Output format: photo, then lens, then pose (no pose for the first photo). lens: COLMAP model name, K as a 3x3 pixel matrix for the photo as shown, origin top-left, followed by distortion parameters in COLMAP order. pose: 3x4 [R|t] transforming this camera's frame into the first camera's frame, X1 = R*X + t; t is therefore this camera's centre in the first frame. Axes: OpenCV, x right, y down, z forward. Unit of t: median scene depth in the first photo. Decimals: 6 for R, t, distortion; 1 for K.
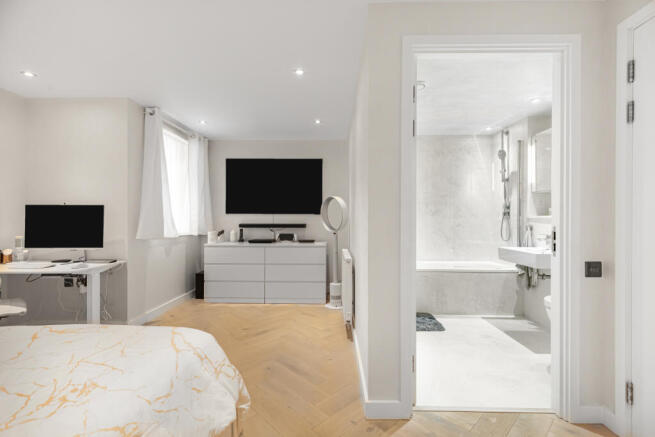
lens RADIAL K [[297.2, 0, 330.8], [0, 297.2, 219.2], [0, 0, 1]] dist [-0.002644, -0.000422]
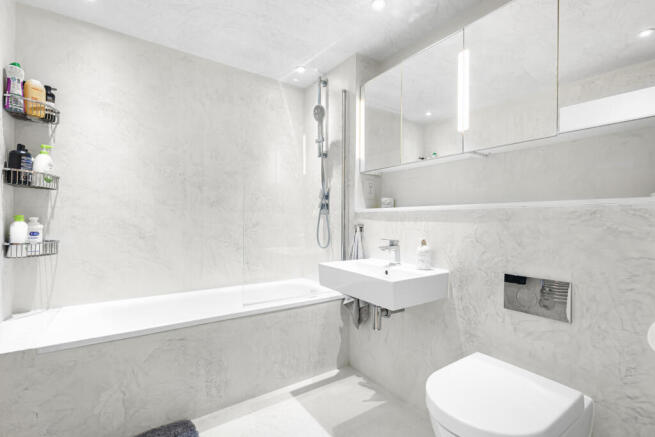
lens RADIAL K [[297.2, 0, 330.8], [0, 297.2, 219.2], [0, 0, 1]] dist [-0.002644, -0.000422]
pose [[0.817223, -0.001887, 0.576318, 0.238301], [-0.003554, 0.999959, 0.008313, 0.005048], [-0.576310, -0.008842, 0.817183, 0.481926]]
